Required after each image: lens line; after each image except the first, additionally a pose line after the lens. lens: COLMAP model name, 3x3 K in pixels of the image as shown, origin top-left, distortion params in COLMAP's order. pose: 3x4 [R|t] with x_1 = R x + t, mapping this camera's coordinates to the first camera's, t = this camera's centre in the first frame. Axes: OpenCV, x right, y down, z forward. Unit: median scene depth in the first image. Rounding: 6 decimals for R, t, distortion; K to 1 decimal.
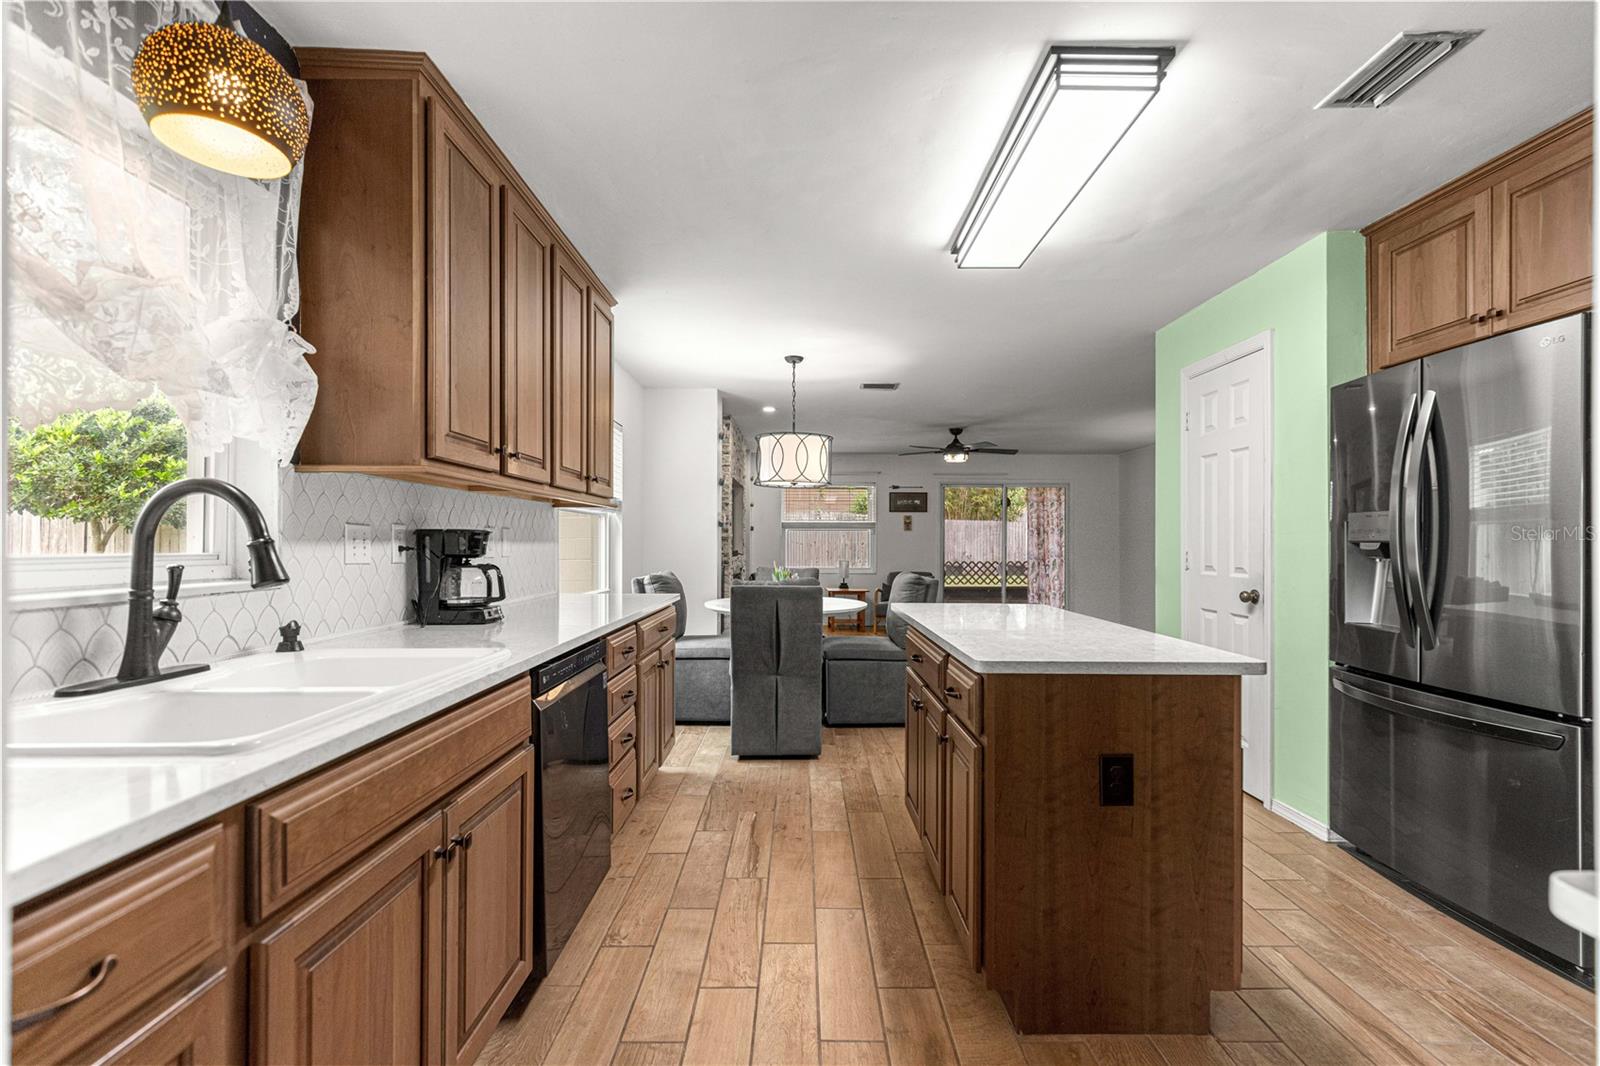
lens RADIAL K [[717.6, 0, 809.0], [0, 717.6, 540.1], [0, 0, 1]] dist [0.008029, -0.000548]
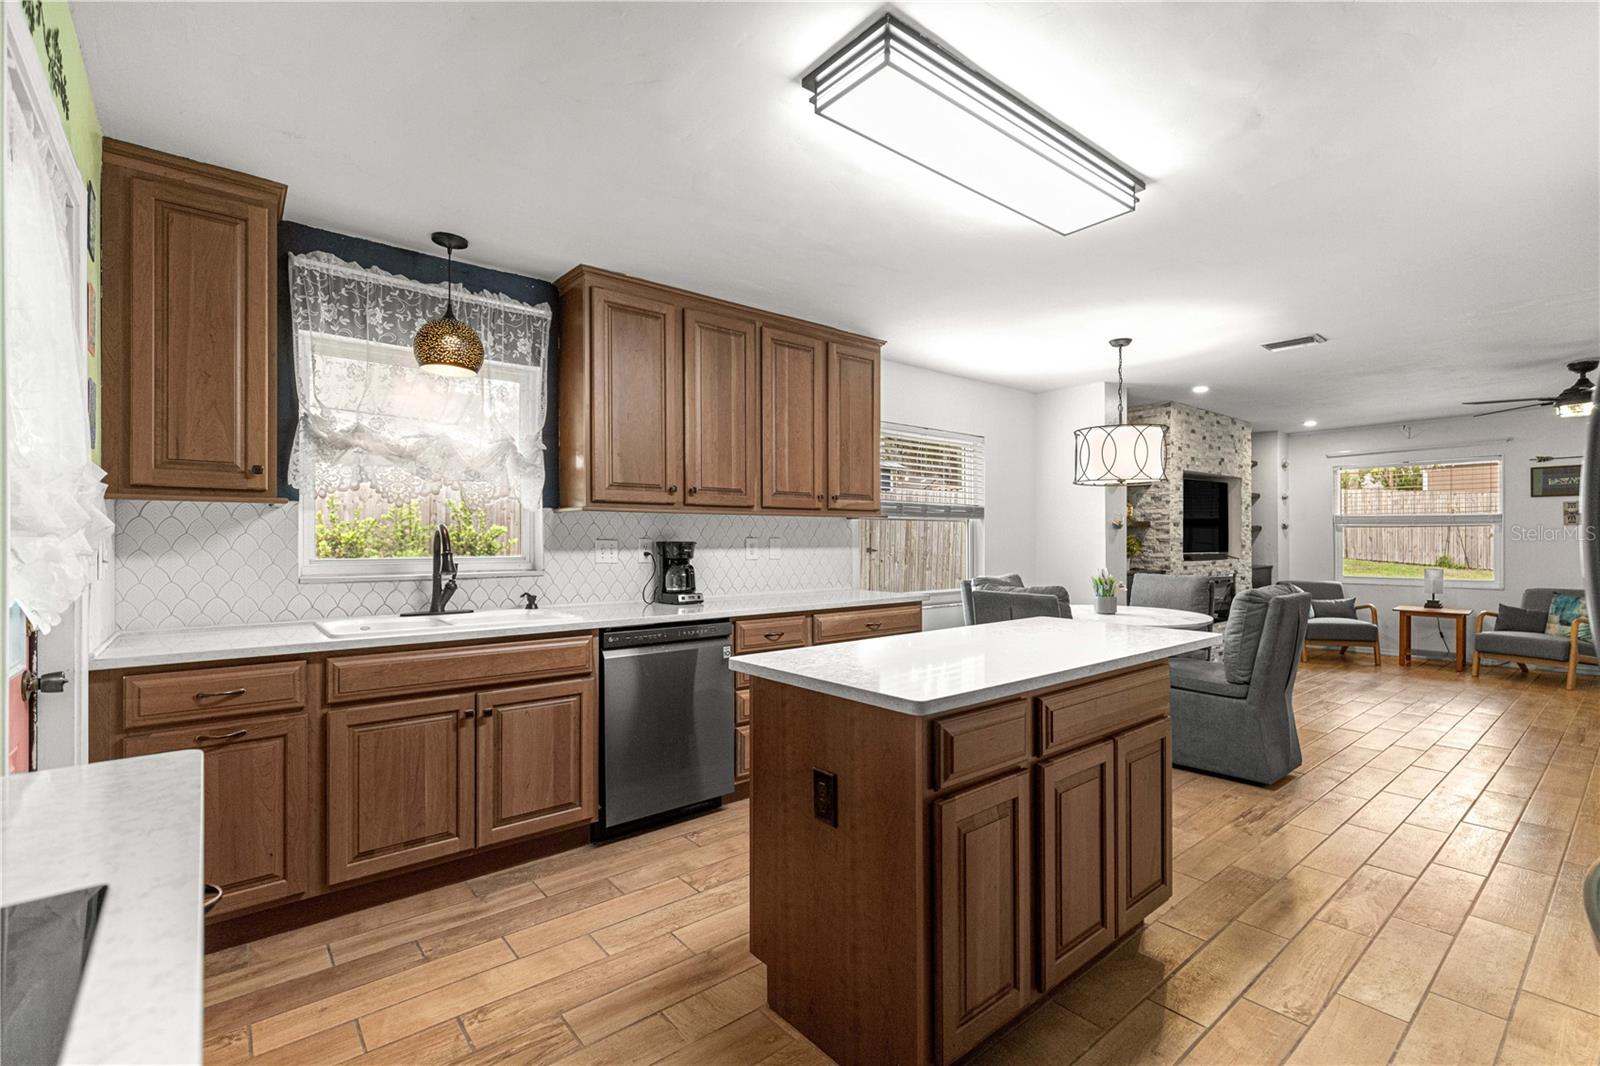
lens RADIAL K [[717.6, 0, 809.0], [0, 717.6, 540.1], [0, 0, 1]] dist [0.008029, -0.000548]
pose [[0.635106, -0.005173, -0.772407, 0.868646], [0.006488, 0.999978, -0.001363, -0.013903], [0.772397, -0.004146, 0.635126, 0.262797]]
